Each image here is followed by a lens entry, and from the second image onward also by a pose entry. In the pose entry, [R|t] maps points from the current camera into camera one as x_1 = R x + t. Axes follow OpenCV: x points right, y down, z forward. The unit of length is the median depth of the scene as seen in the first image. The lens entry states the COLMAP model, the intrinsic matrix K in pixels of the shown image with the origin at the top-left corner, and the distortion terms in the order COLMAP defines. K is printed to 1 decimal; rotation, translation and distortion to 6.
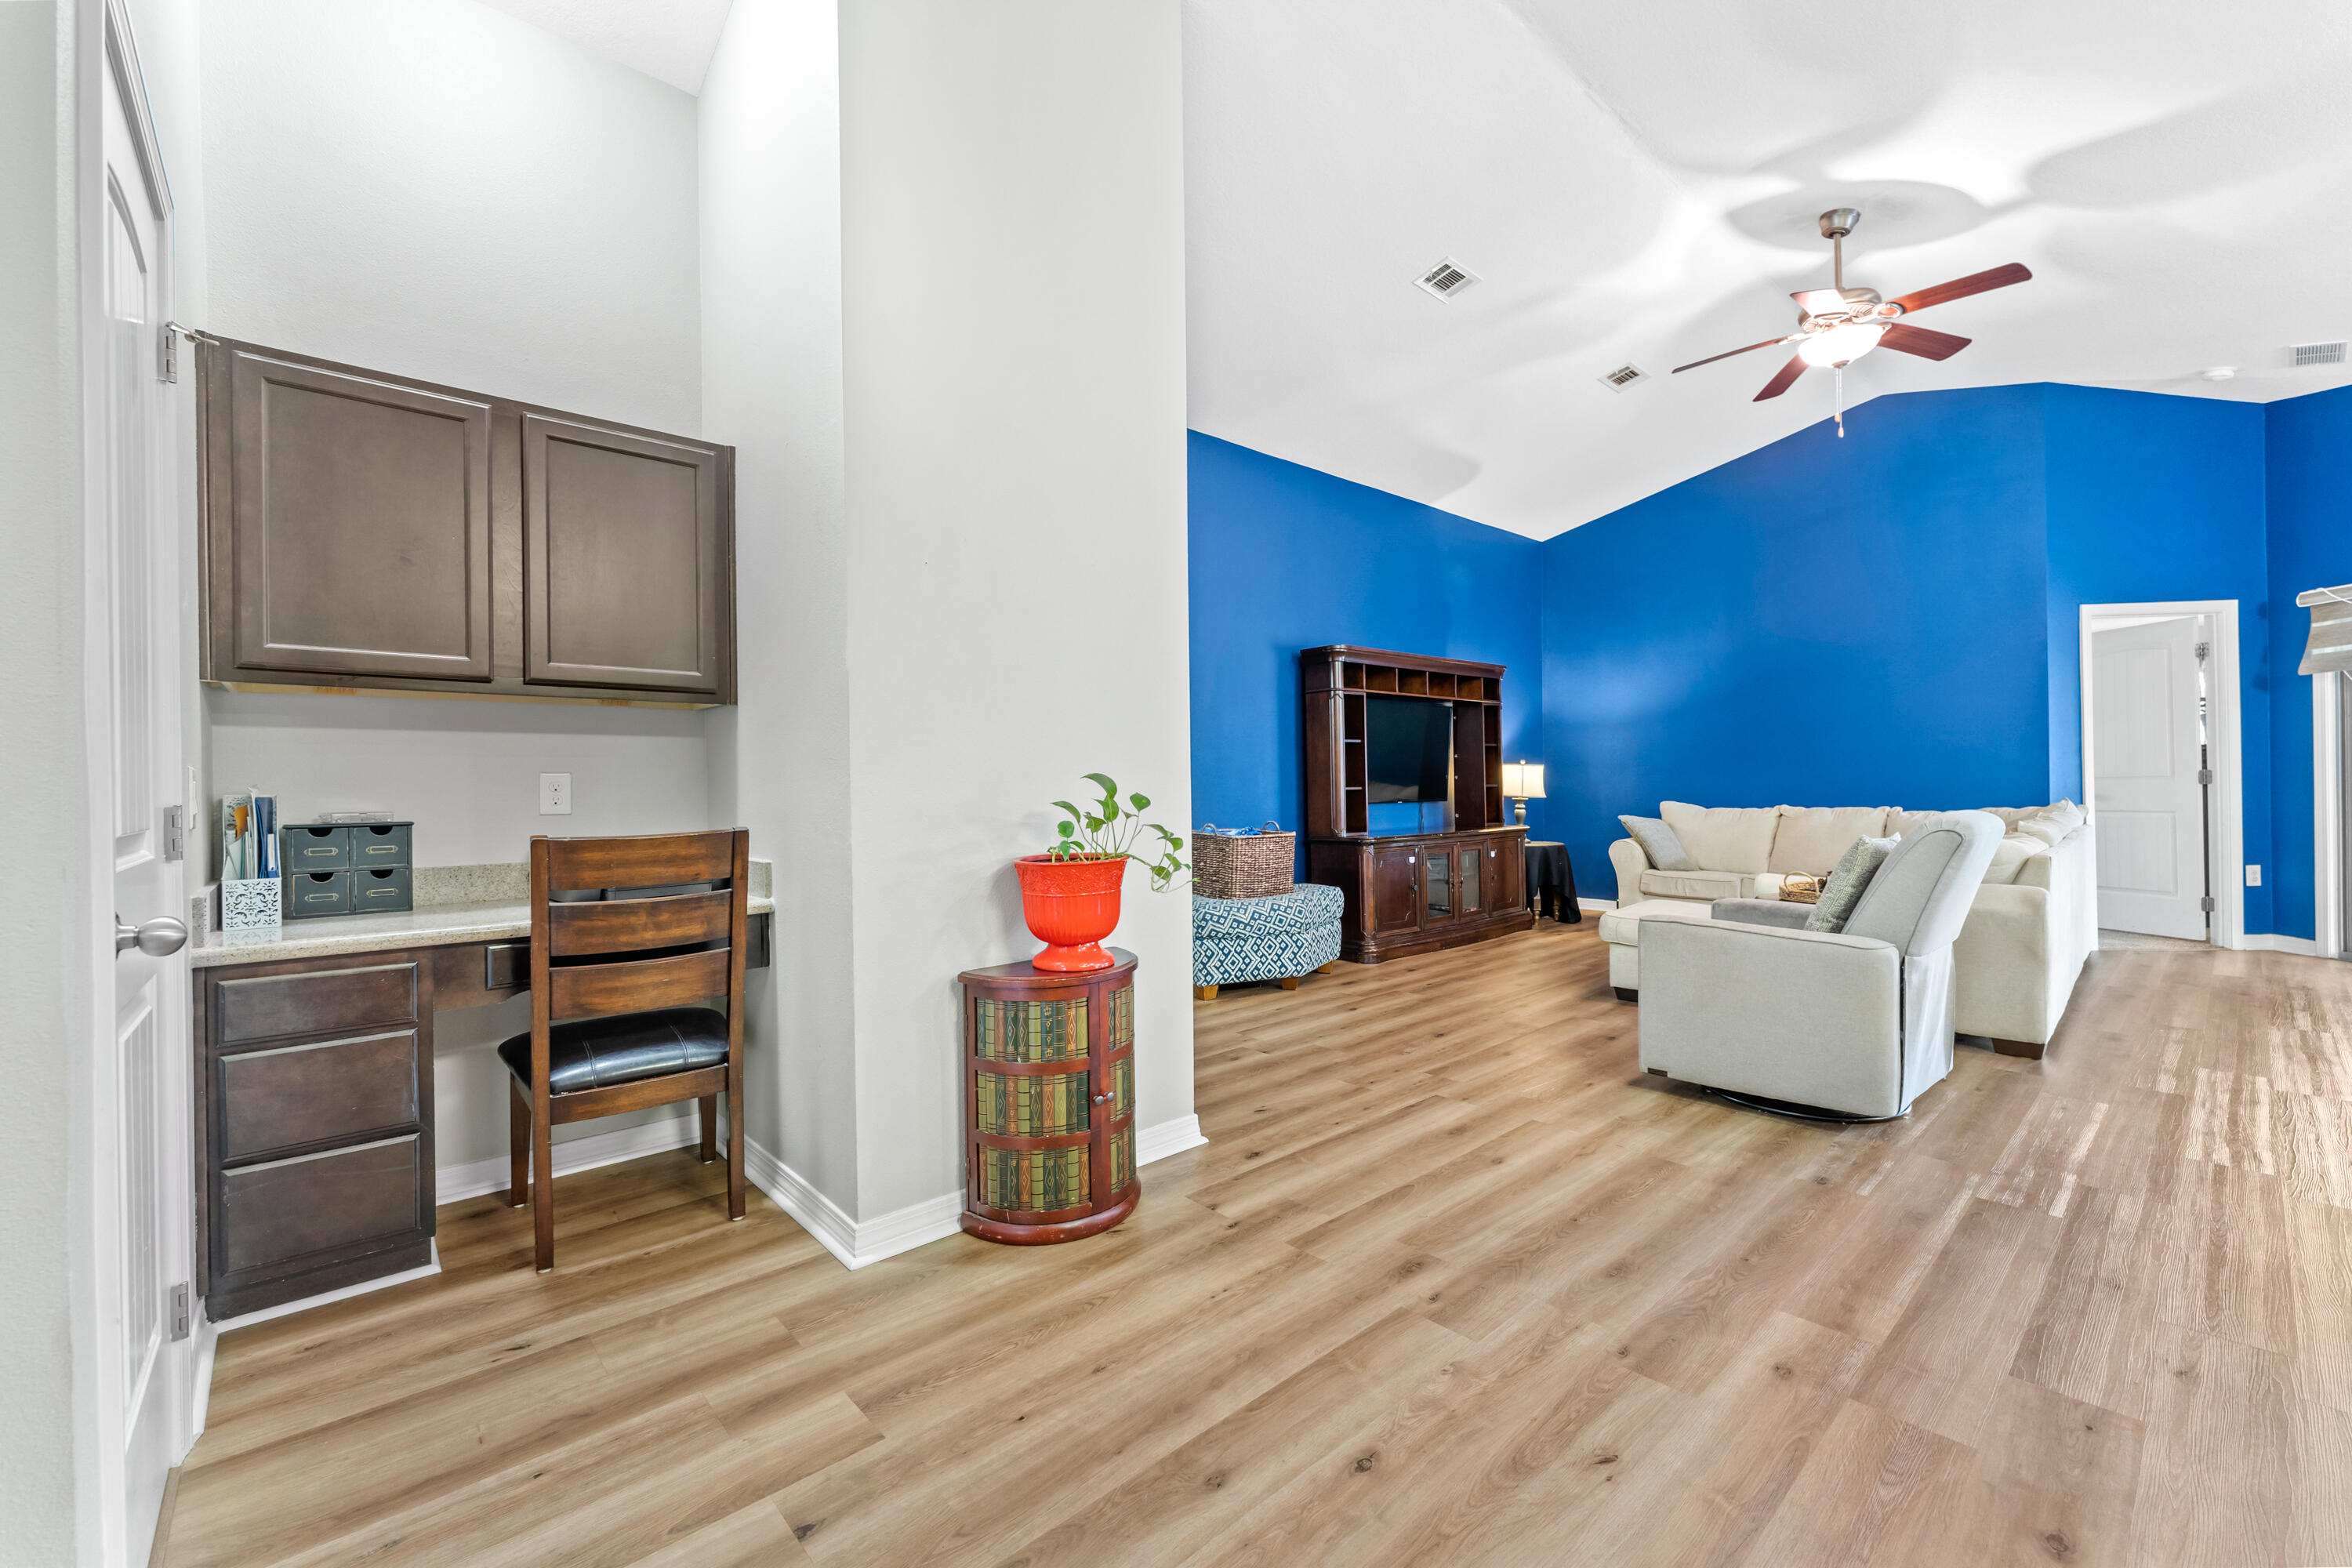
lens RADIAL K [[960.3, 0, 1176.0], [0, 960.3, 784.0], [0, 0, 1]] dist [0.006657, 0.000391]
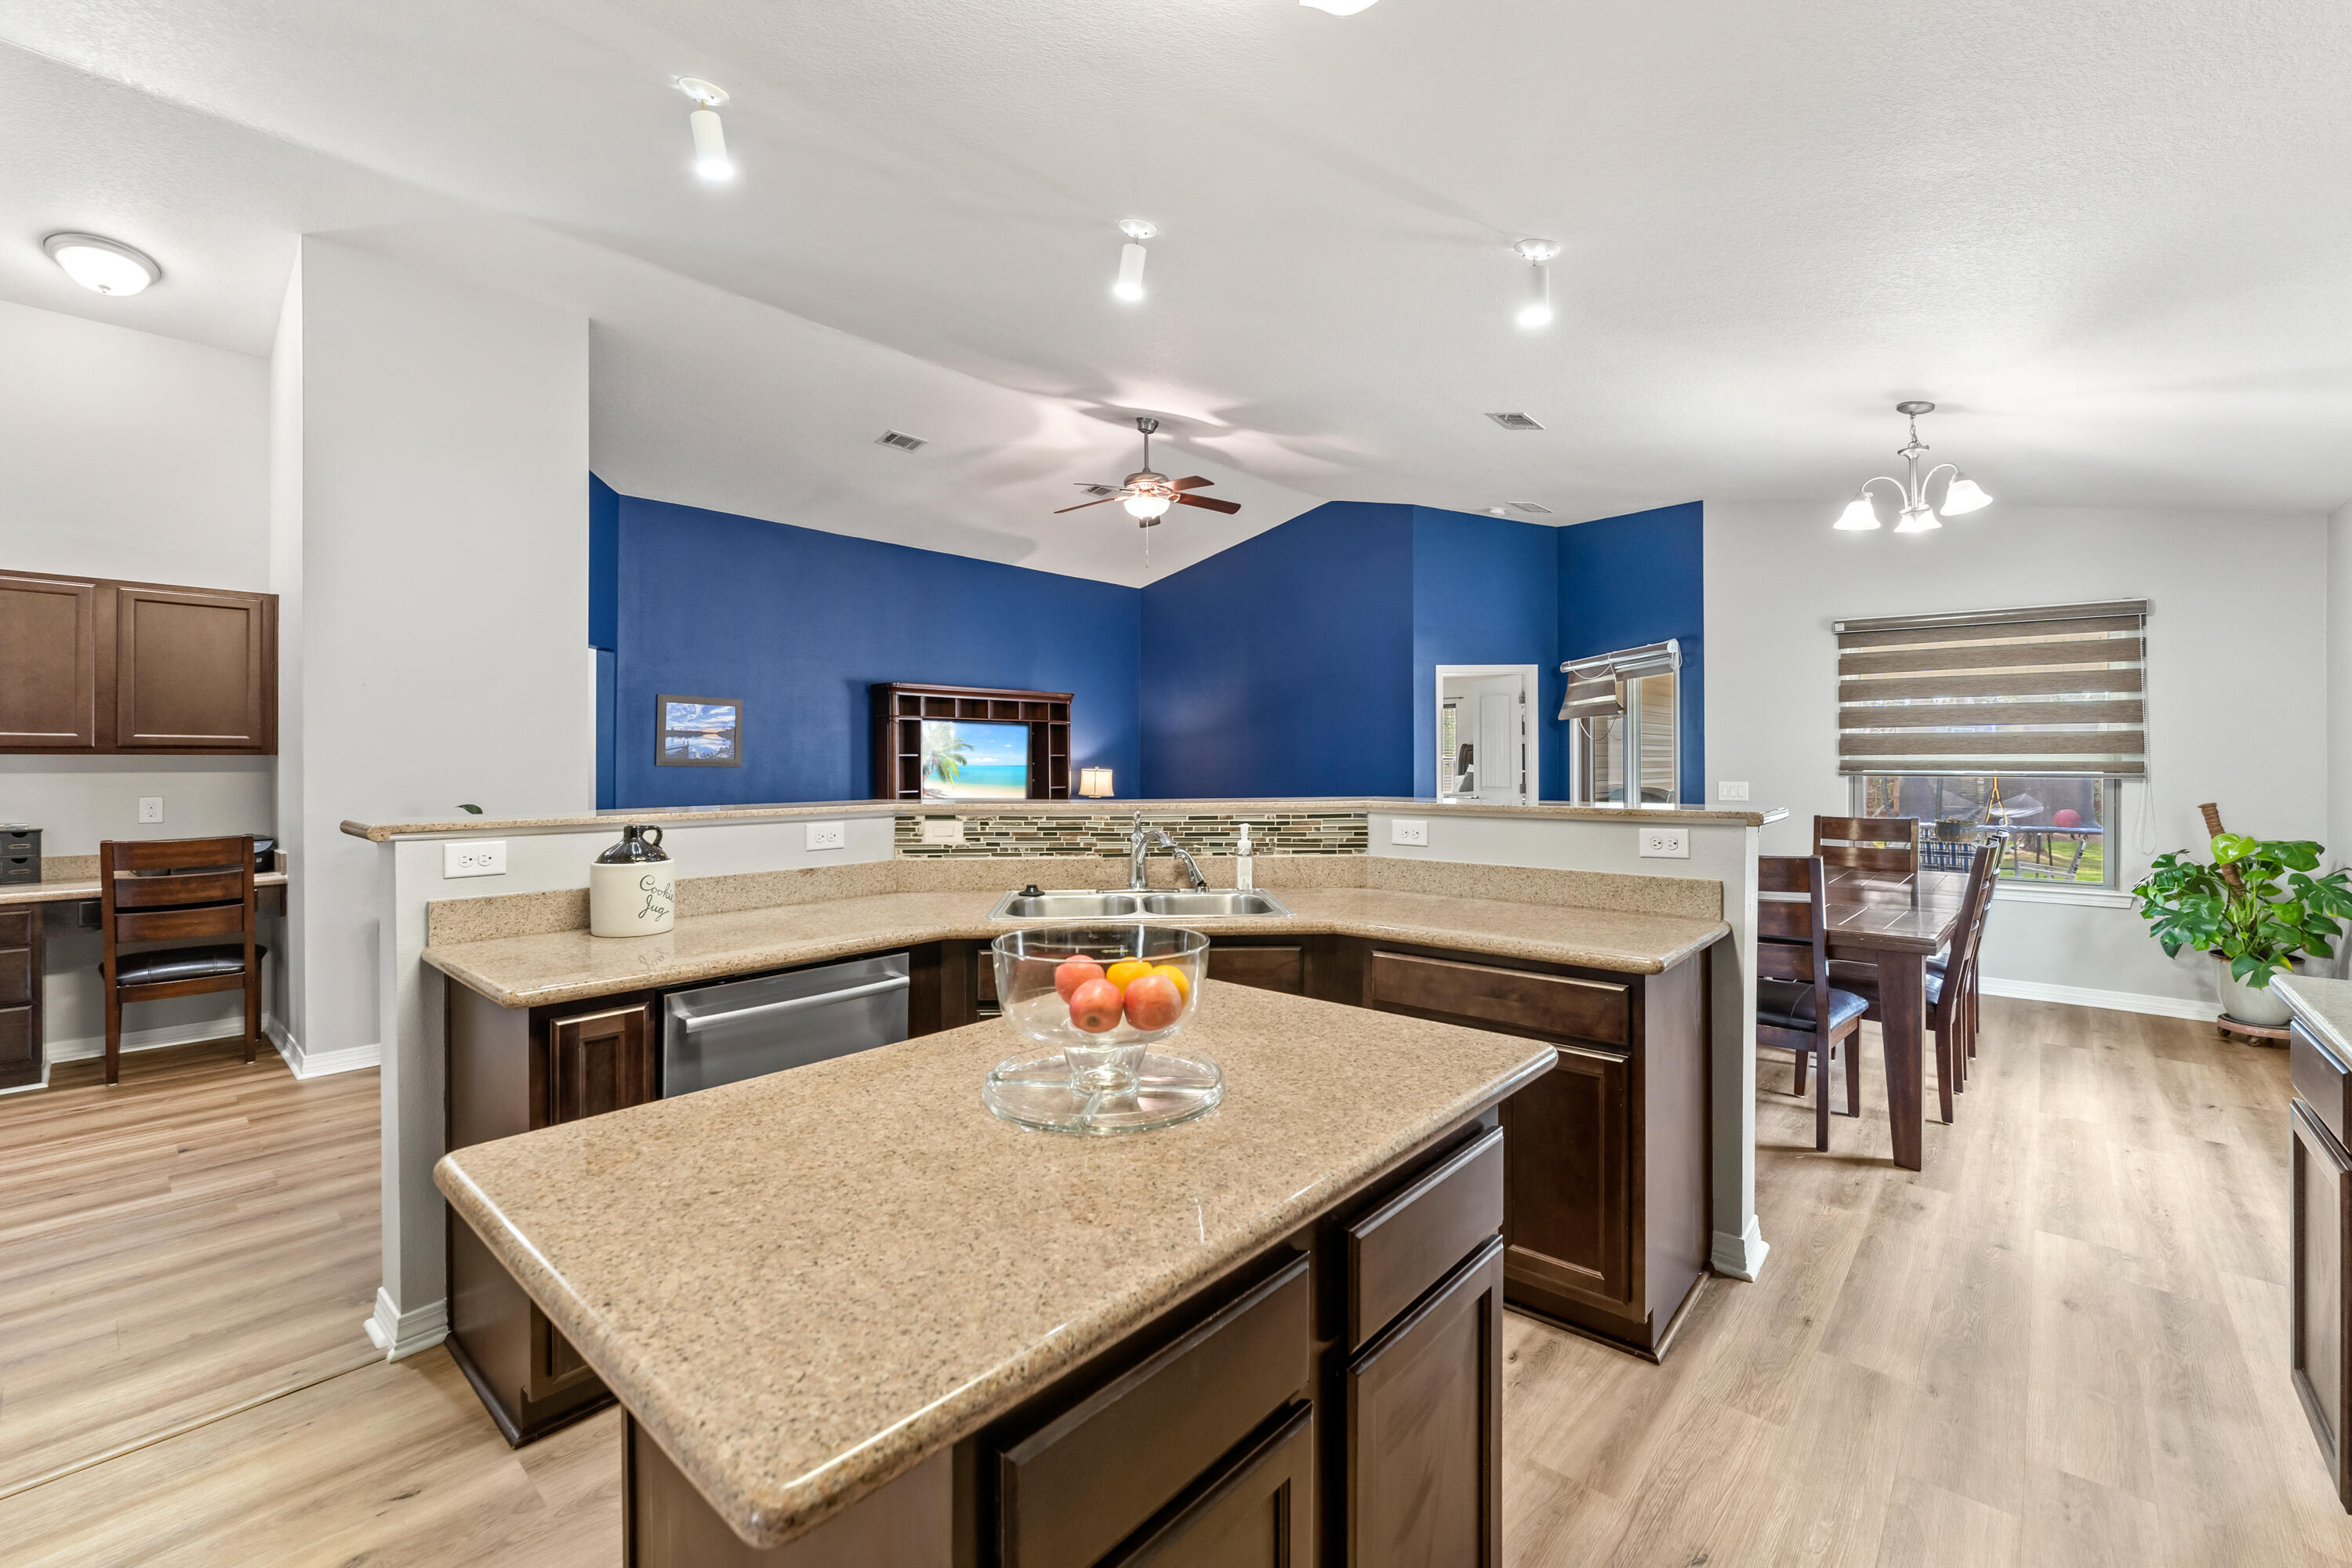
lens RADIAL K [[983.5, 0, 1168.9], [0, 983.5, 760.9], [0, 0, 1]] dist [0.000501, 0.000470]
pose [[0.994567, 0.010776, 0.103538, 0.588676], [-0.010817, 0.999941, -0.000167, -0.060677], [-0.103534, -0.000954, 0.994625, -0.543577]]
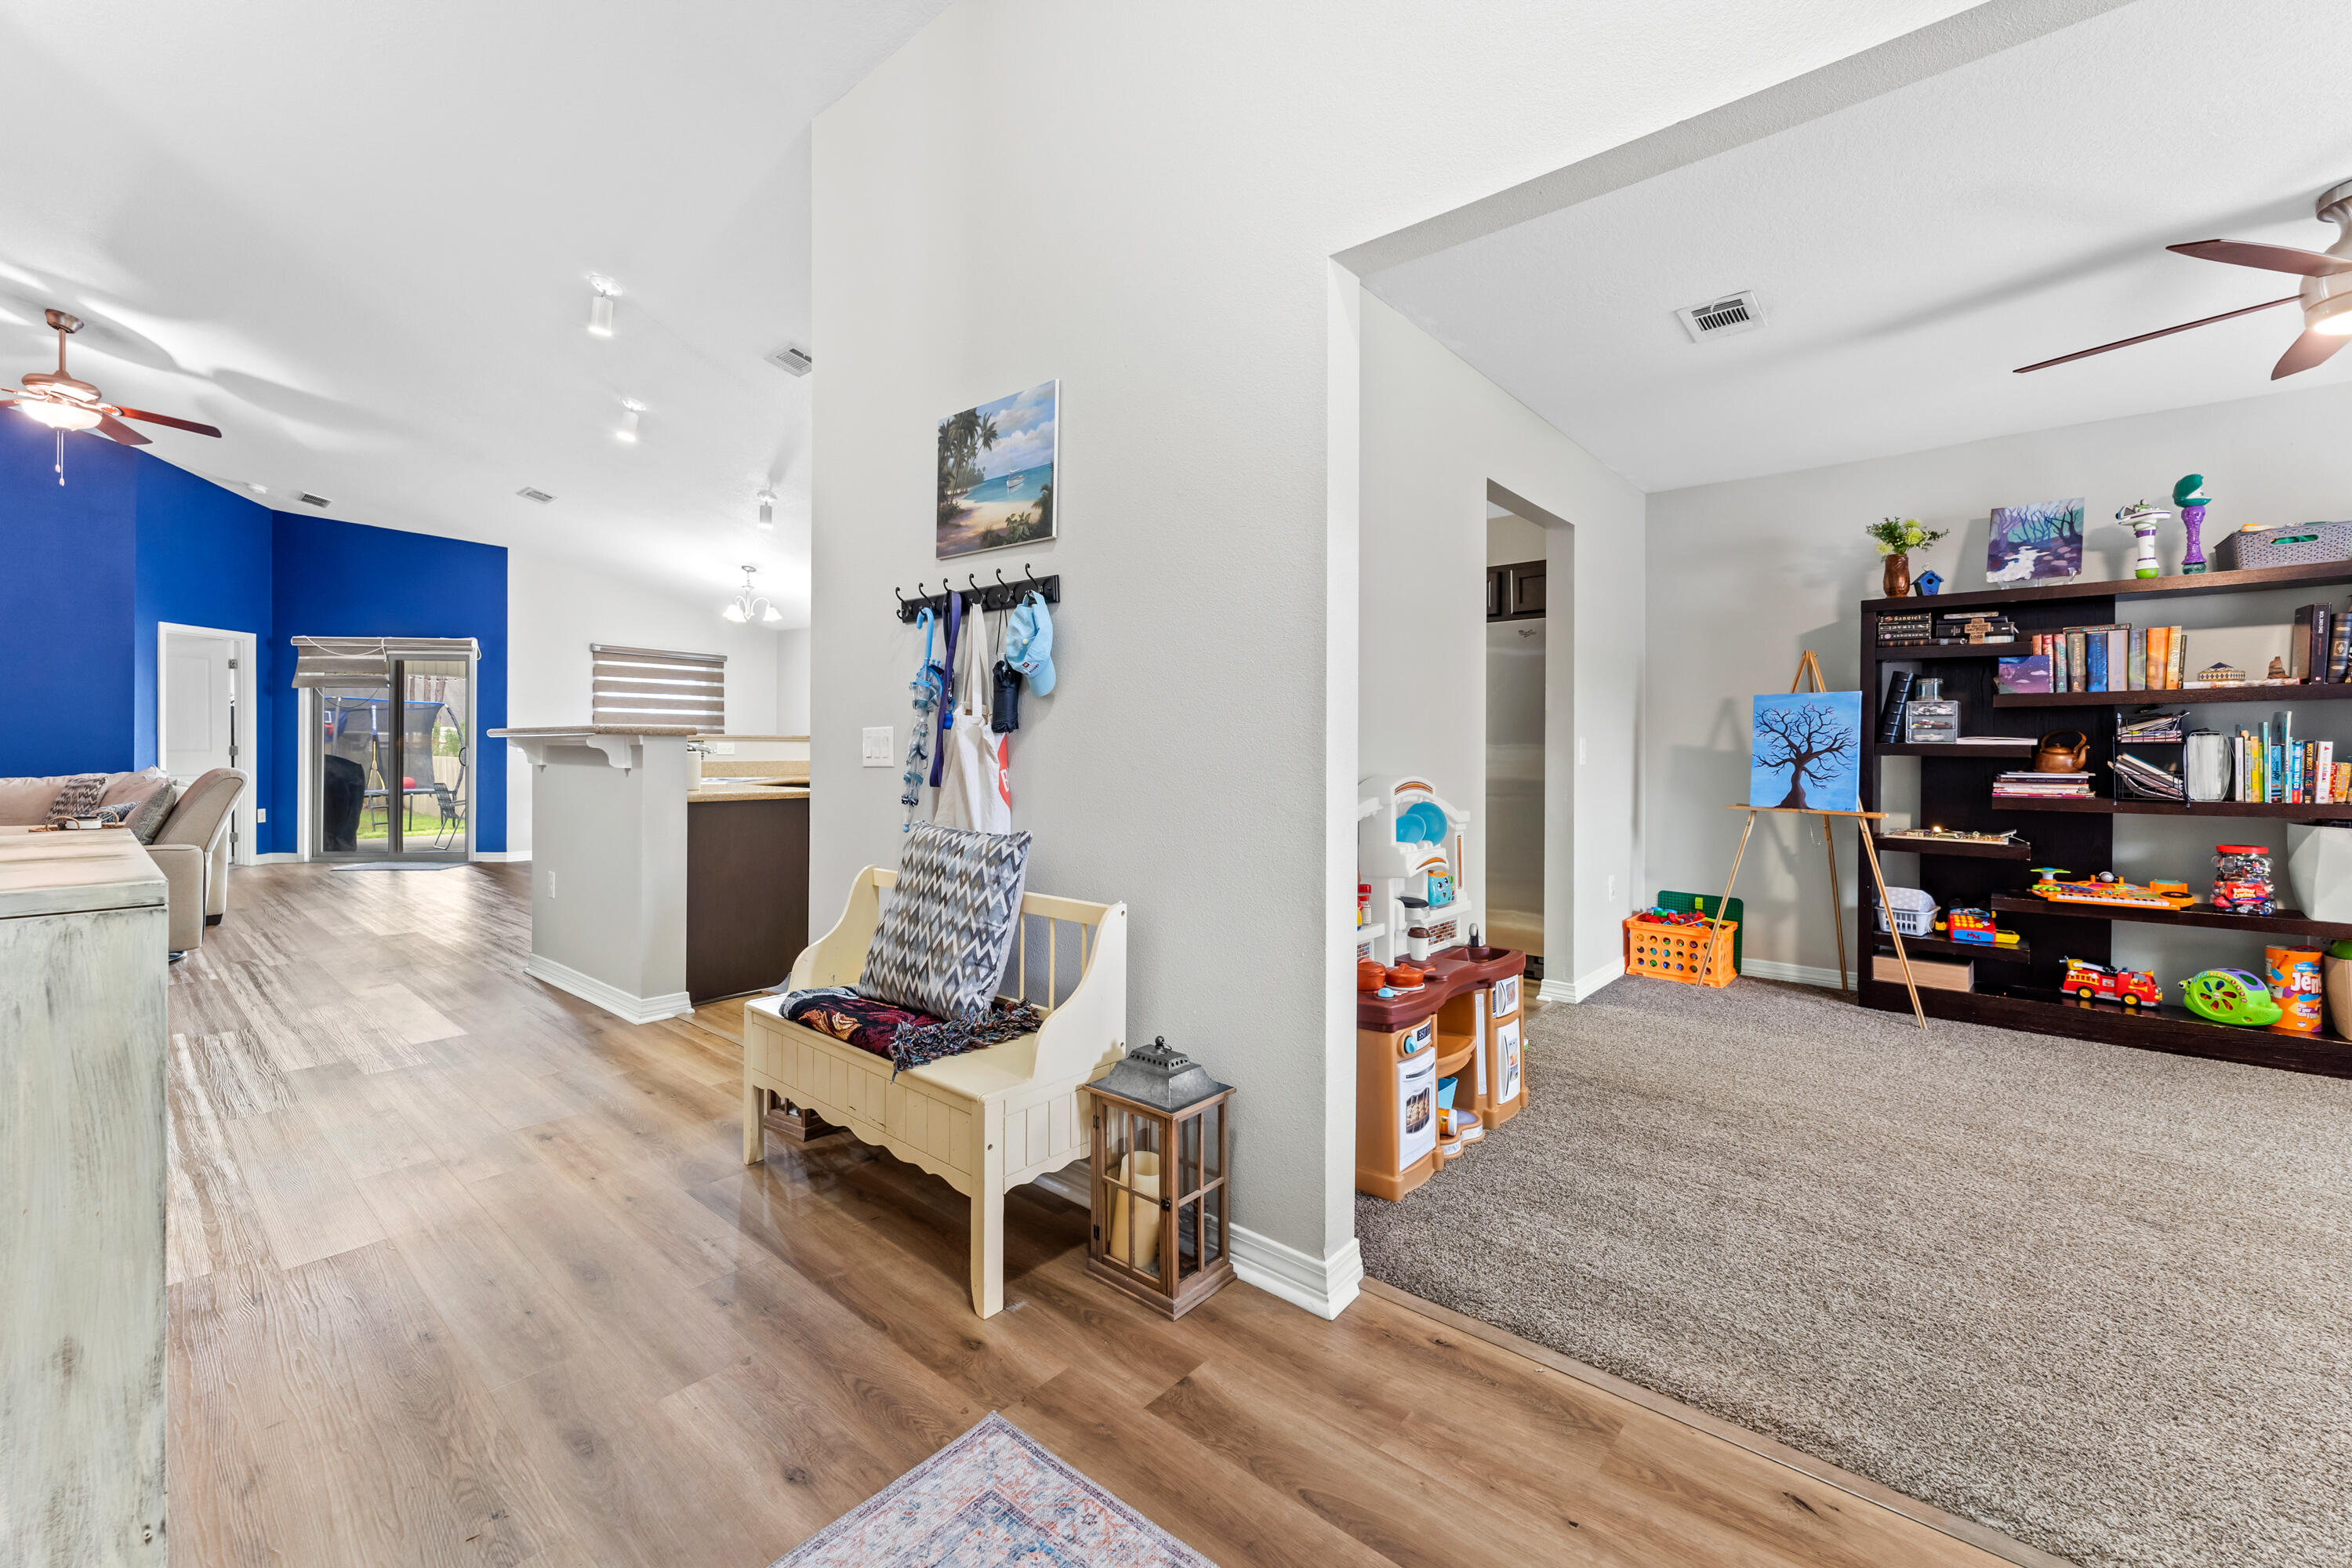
lens RADIAL K [[954.2, 0, 1170.3], [0, 954.2, 745.2], [0, 0, 1]] dist [0.000143, 0.000317]
pose [[-0.121154, 0.016074, 0.992504, -0.792370], [0.000751, 0.999870, -0.016101, 0.012435], [-0.992633, -0.001205, -0.121150, -0.338602]]
